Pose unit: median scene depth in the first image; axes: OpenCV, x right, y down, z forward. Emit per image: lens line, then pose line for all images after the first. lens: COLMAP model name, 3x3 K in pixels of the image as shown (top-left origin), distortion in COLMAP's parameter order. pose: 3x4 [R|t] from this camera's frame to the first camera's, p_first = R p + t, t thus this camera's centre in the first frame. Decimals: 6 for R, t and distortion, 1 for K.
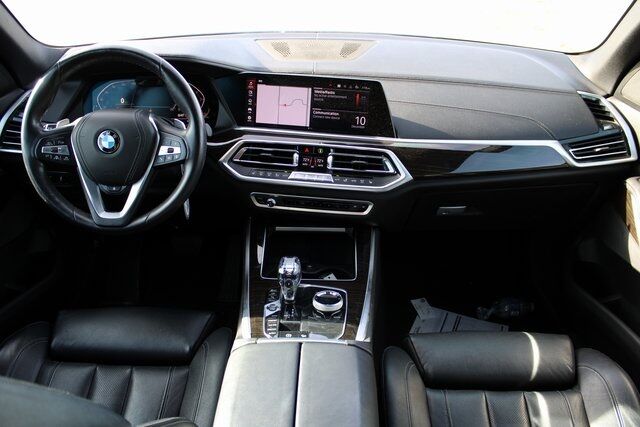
lens RADIAL K [[529.4, 0, 315.9], [0, 529.4, 215.8], [0, 0, 1]] dist [-0.129666, 0.095013]
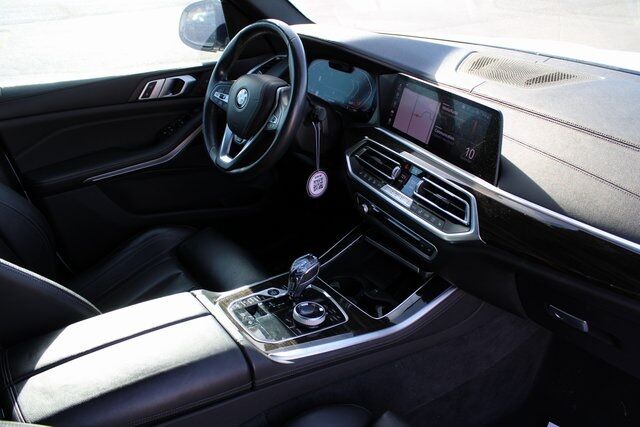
lens RADIAL K [[529.4, 0, 315.9], [0, 529.4, 213.8], [0, 0, 1]] dist [-0.129666, 0.095013]
pose [[0.616076, 0.357755, -0.701756, 0.542749], [-0.394633, 0.911219, 0.118089, -0.096574], [0.681700, 0.204184, 0.702562, 0.292759]]
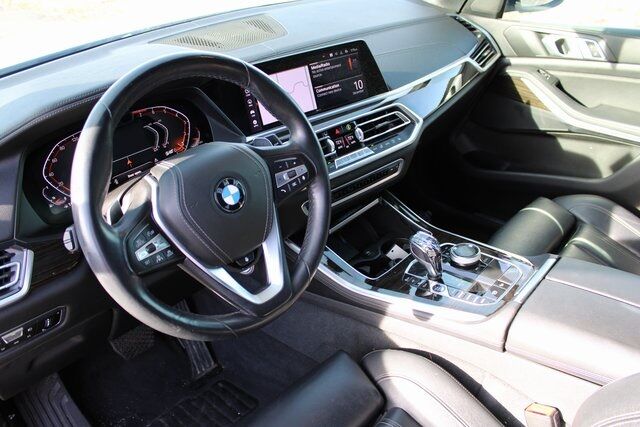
lens RADIAL K [[529.4, 0, 320.4], [0, 529.4, 215.5], [0, 0, 1]] dist [-0.129666, 0.095013]
pose [[0.647900, -0.425099, 0.632073, -0.658475], [0.425284, 0.890292, 0.162831, -0.156053], [-0.631949, 0.163312, 0.757608, 0.373821]]
